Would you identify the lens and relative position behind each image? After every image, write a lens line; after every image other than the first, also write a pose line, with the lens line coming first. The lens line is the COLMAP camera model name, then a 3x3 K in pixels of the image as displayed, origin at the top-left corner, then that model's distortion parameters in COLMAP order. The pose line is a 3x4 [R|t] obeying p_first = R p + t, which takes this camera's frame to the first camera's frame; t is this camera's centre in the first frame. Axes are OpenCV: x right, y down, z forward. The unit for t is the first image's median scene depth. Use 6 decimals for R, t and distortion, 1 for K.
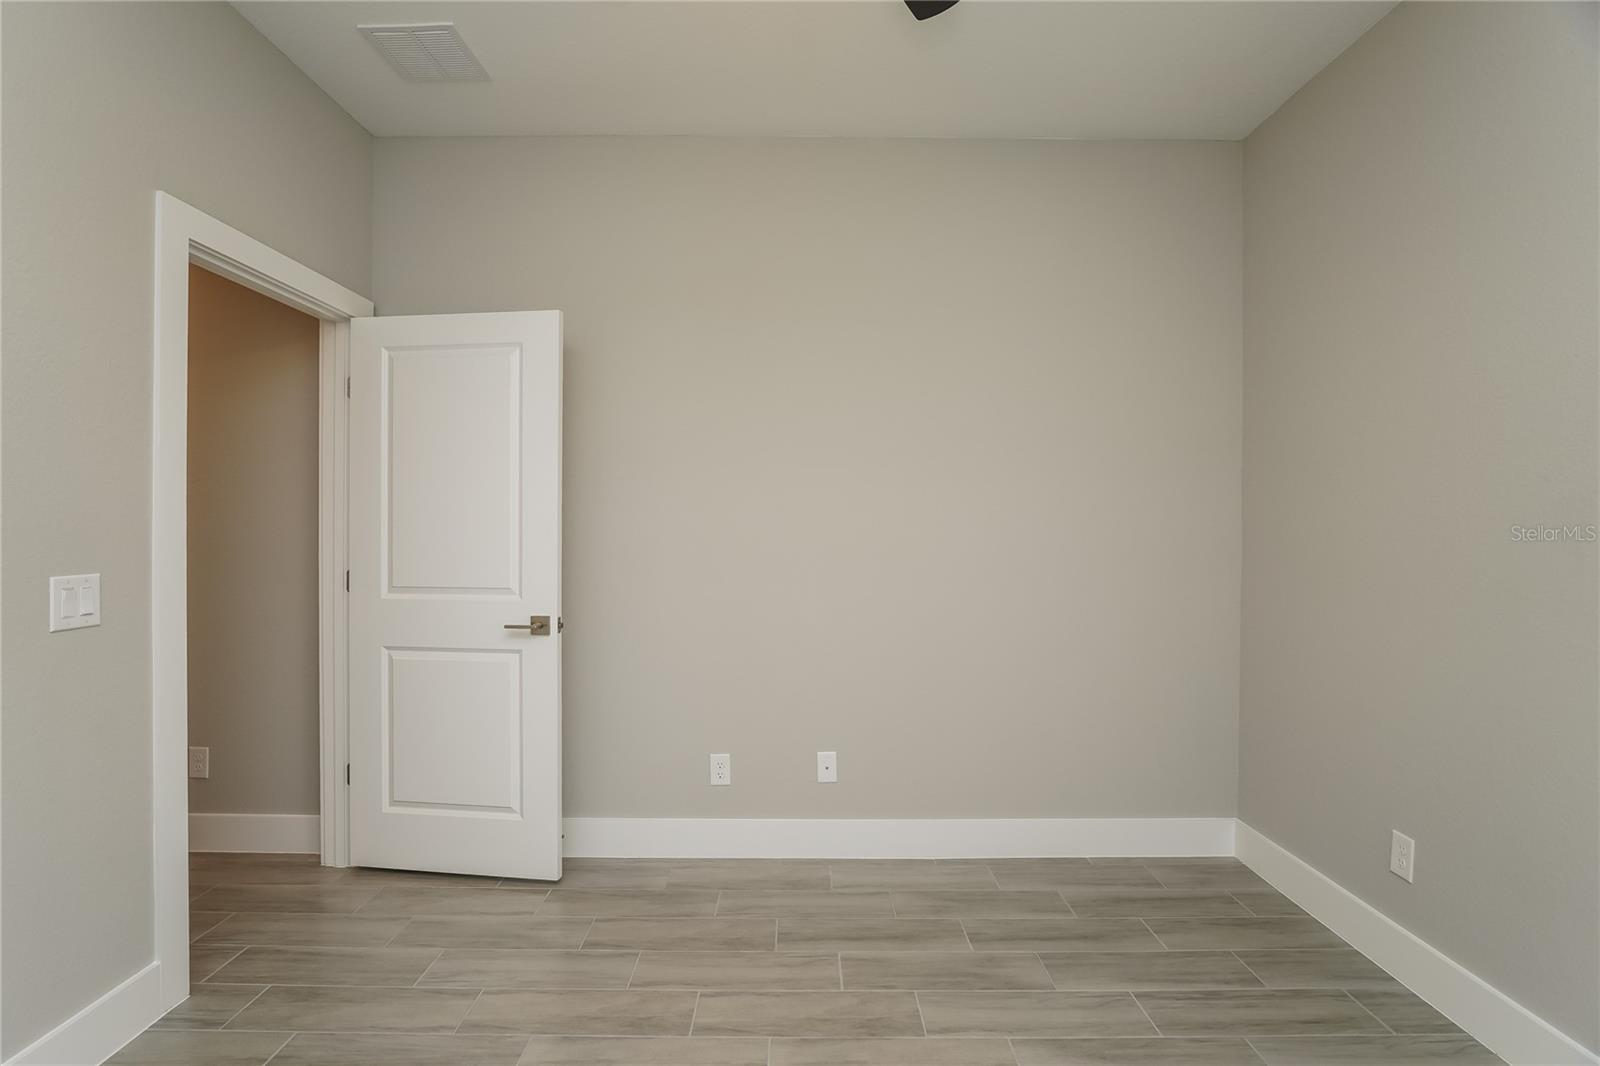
lens RADIAL K [[765.8, 0, 795.7], [0, 765.8, 522.3], [0, 0, 1]] dist [-0.044080, 0.000480]
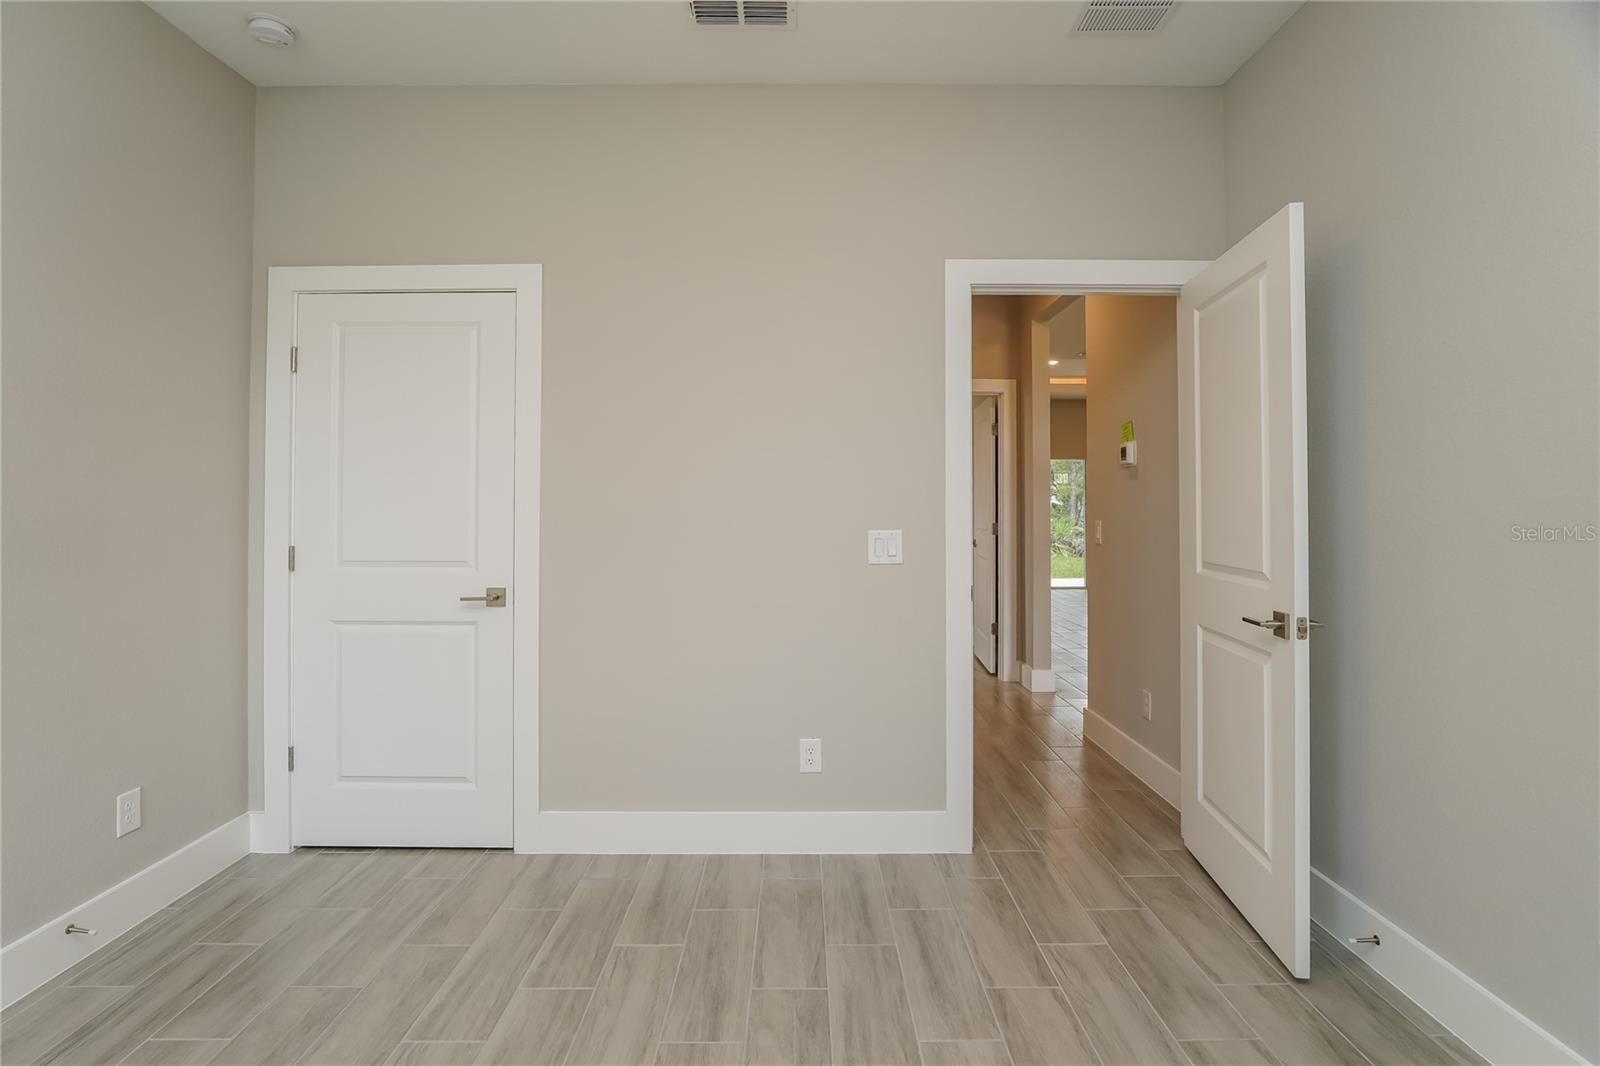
lens RADIAL K [[746.1, 0, 799.2], [0, 746.1, 501.0], [0, 0, 1]] dist [-0.002110, -0.000241]
pose [[0.022224, -0.009603, -0.999707, 0.506944], [0.010200, 0.999904, -0.009378, 0.018450], [0.999701, -0.009989, 0.022320, 0.644937]]
